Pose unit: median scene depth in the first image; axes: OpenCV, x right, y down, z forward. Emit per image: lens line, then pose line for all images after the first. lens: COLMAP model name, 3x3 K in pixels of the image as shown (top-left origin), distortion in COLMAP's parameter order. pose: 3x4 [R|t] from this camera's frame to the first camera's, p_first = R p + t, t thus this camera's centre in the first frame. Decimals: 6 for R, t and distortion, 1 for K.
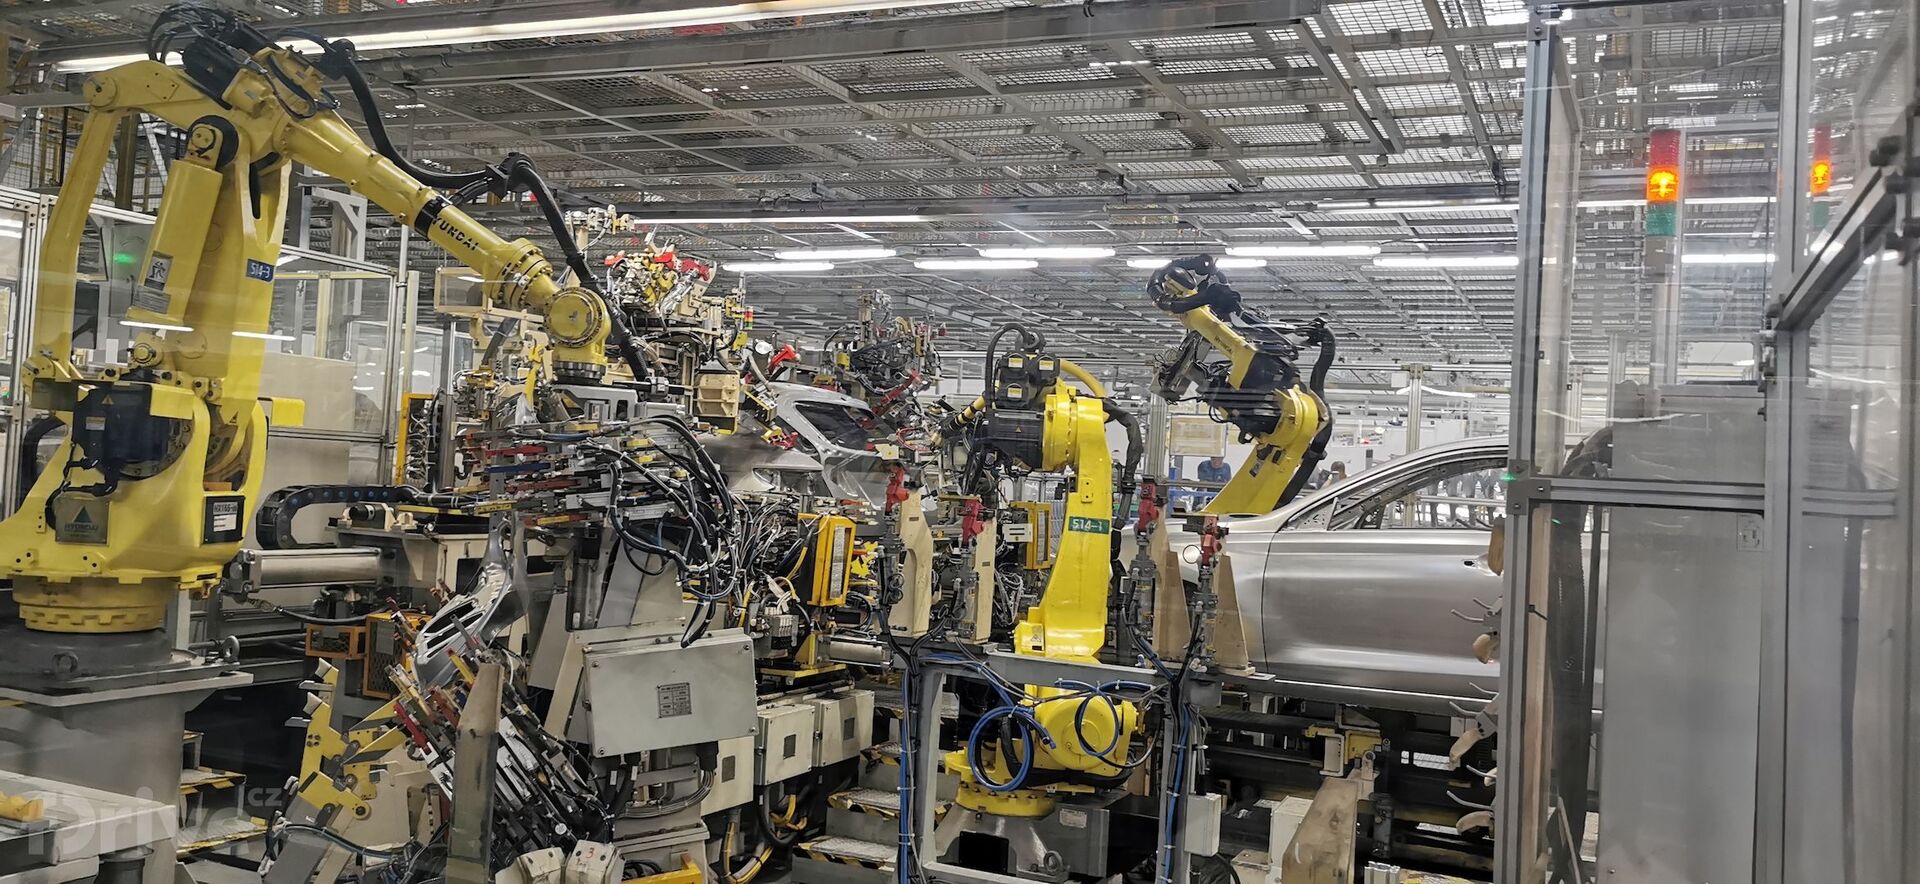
lens RADIAL K [[1494.5, 0, 957.3], [0, 1494.5, 447.0], [0, 0, 1]] dist [0.055804, -0.066104]
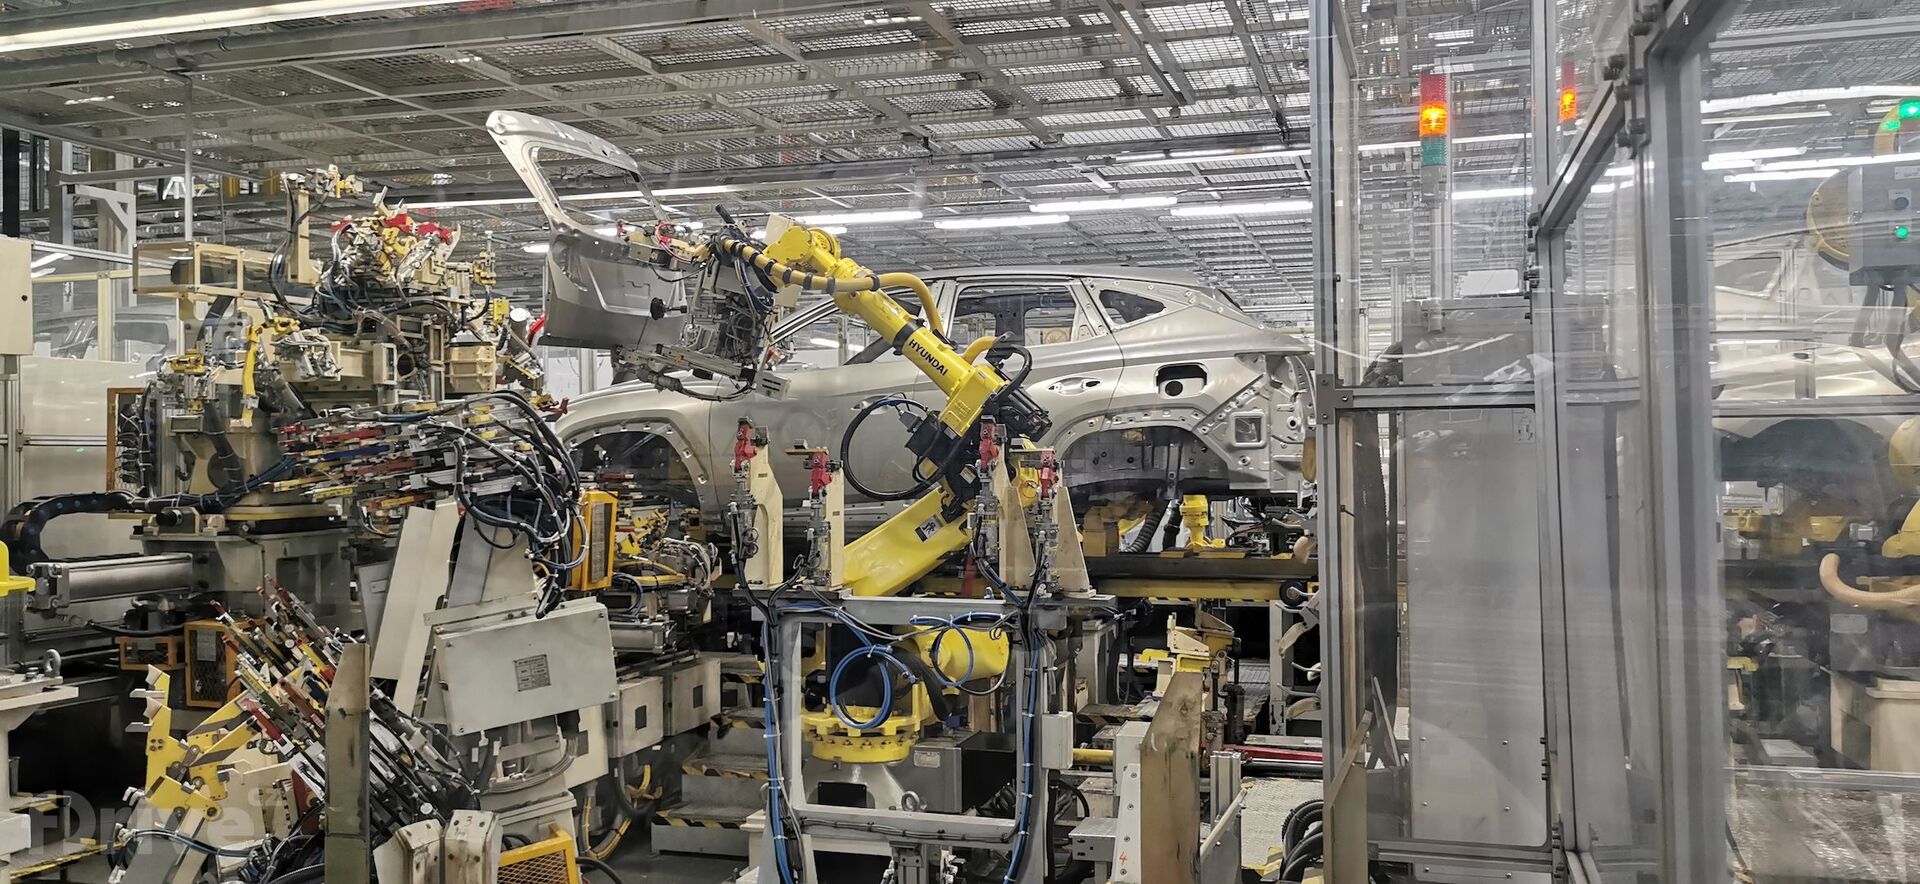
lens RADIAL K [[1494.5, 0, 957.3], [0, 1494.5, 447.0], [0, 0, 1]] dist [0.055804, -0.066104]
pose [[0.990198, -0.066648, 0.122743, -0.011770], [0.064075, 0.997637, 0.024795, 0.006427], [-0.124105, -0.016687, 0.992129, -0.021800]]
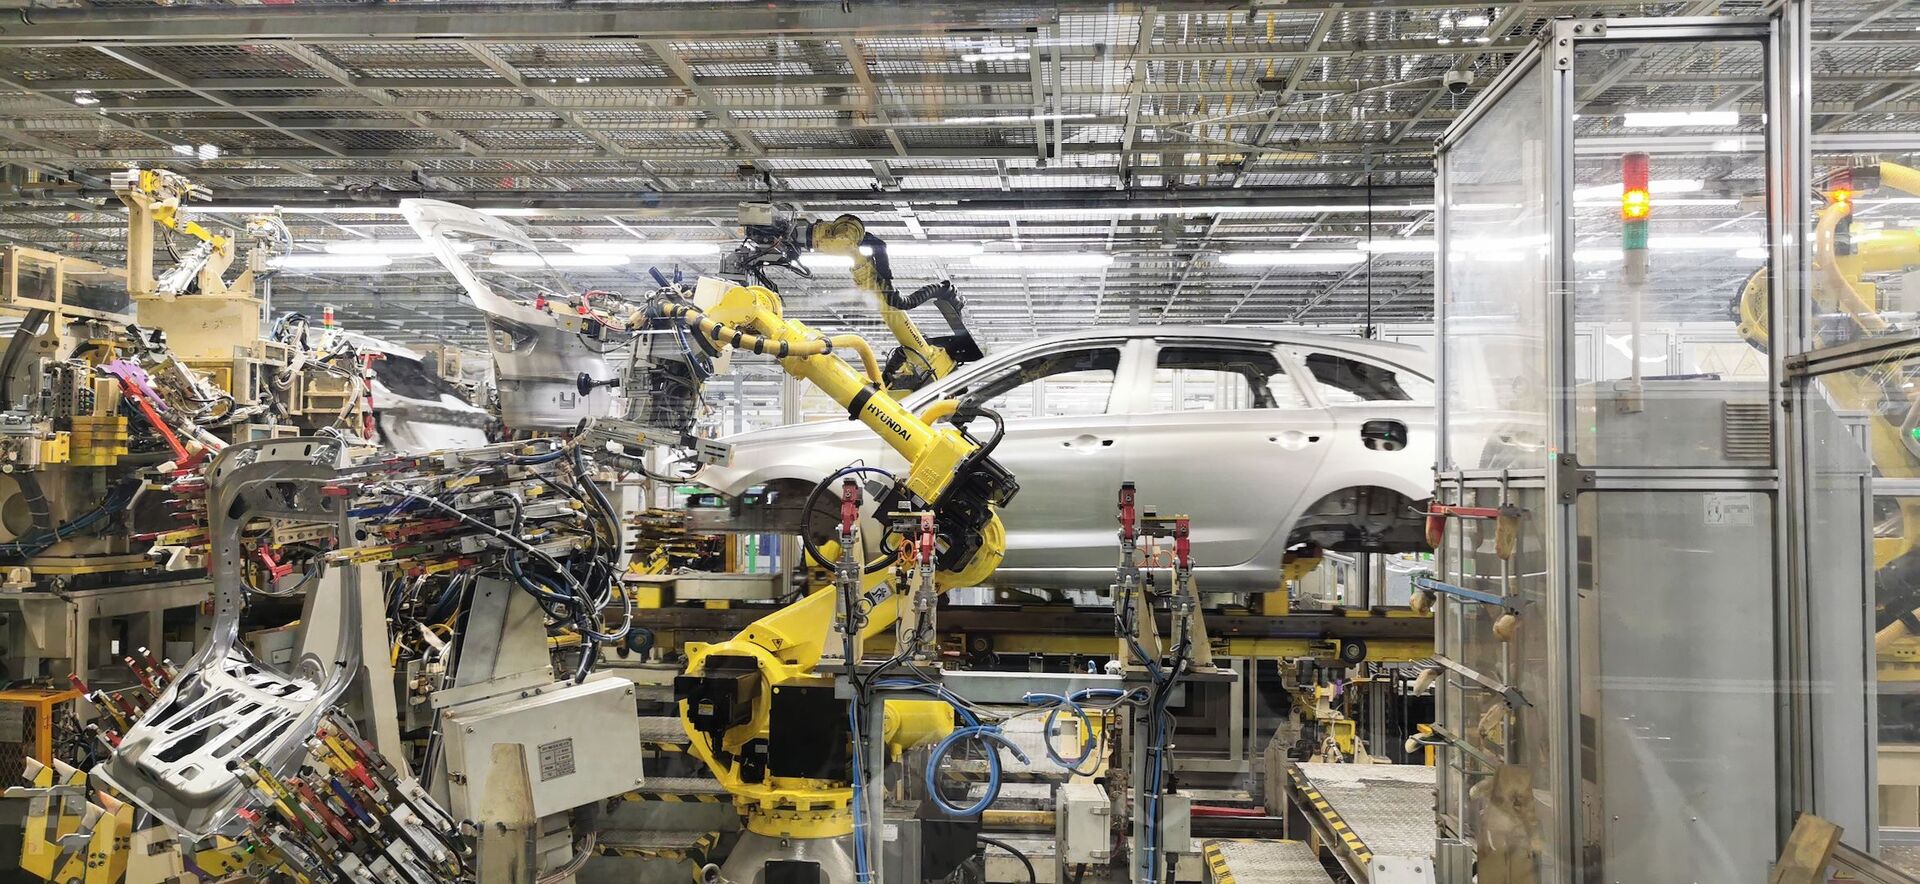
lens RADIAL K [[1491.6, 0, 962.5], [0, 1491.6, 450.6], [0, 0, 1]] dist [0.072340, -0.076531]
pose [[0.940419, -0.041956, 0.337420, -0.155143], [0.039768, 0.999119, 0.013399, -0.010004], [-0.337685, 0.000818, 0.941259, 0.048261]]
